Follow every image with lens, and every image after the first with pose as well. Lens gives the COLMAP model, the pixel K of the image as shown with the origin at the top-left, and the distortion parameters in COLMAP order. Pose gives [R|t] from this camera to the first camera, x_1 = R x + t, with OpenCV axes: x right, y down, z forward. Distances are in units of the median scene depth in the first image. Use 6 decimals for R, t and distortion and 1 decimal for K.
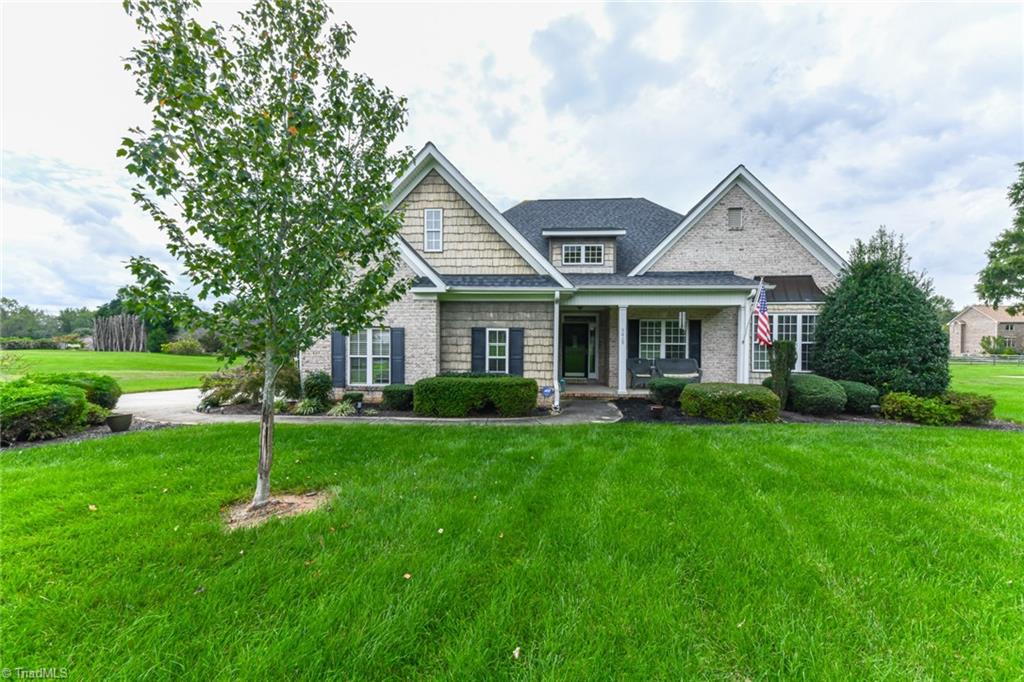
lens RADIAL K [[407.0, 0, 514.0], [0, 407.0, 344.2], [0, 0, 1]] dist [0.001537, -0.000545]
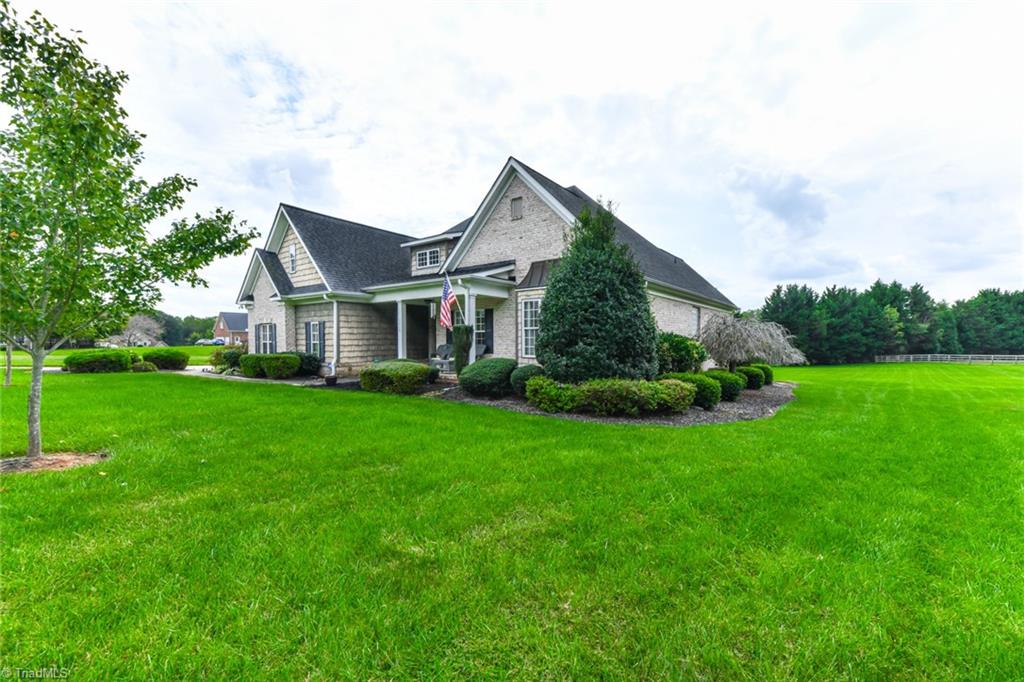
lens RADIAL K [[421.5, 0, 513.5], [0, 421.5, 337.3], [0, 0, 1]] dist [0.015191, -0.000145]
pose [[0.831133, -0.009205, -0.555997, 1.131626], [0.004402, 0.999941, -0.009975, 0.027145], [0.556056, 0.005843, 0.831124, 0.113110]]
